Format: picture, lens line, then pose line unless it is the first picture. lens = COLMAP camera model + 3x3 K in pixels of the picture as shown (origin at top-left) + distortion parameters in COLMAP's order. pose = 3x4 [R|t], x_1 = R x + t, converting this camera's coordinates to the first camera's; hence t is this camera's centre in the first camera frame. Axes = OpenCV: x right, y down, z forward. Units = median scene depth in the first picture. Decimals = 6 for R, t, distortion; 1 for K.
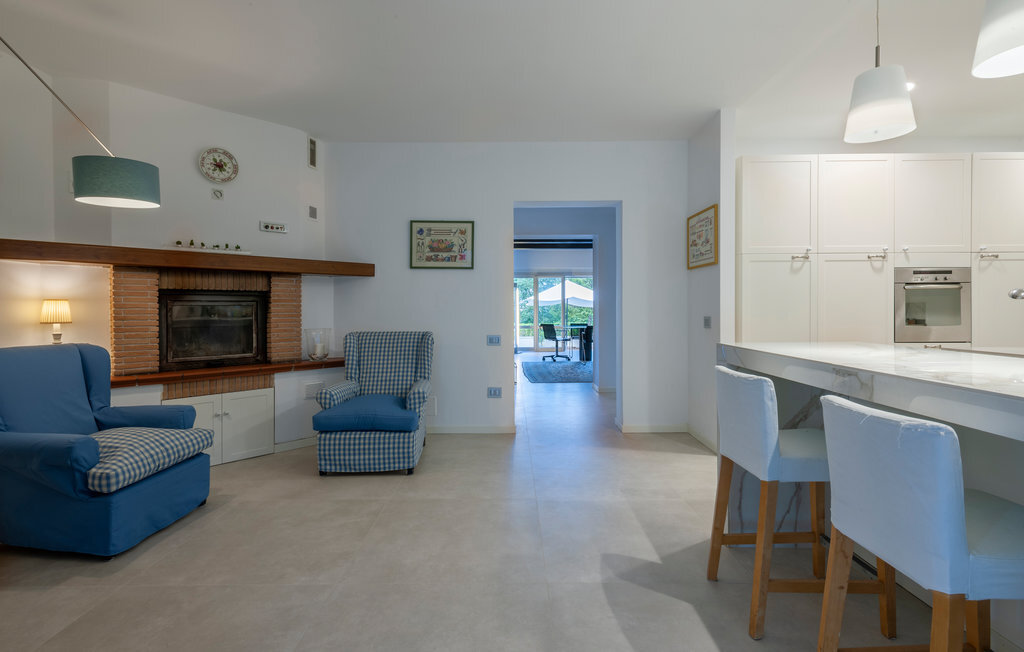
lens RADIAL K [[478.6, 0, 513.7], [0, 478.6, 318.8], [0, 0, 1]] dist [0.006270, 0.000394]
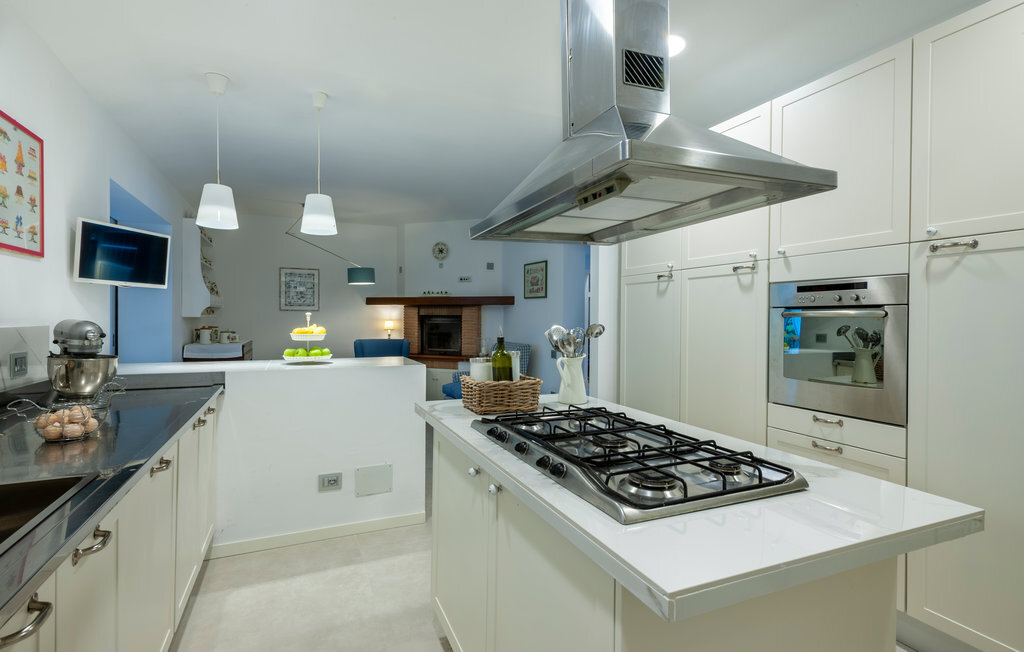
lens RADIAL K [[508.5, 0, 508.6], [0, 508.5, 323.9], [0, 0, 1]] dist [-0.002124, -0.000073]
pose [[0.383078, 0.020419, -0.923490, 1.275882], [-0.029349, 0.999520, 0.009926, -0.049450], [0.923250, 0.023301, 0.383494, 0.434482]]
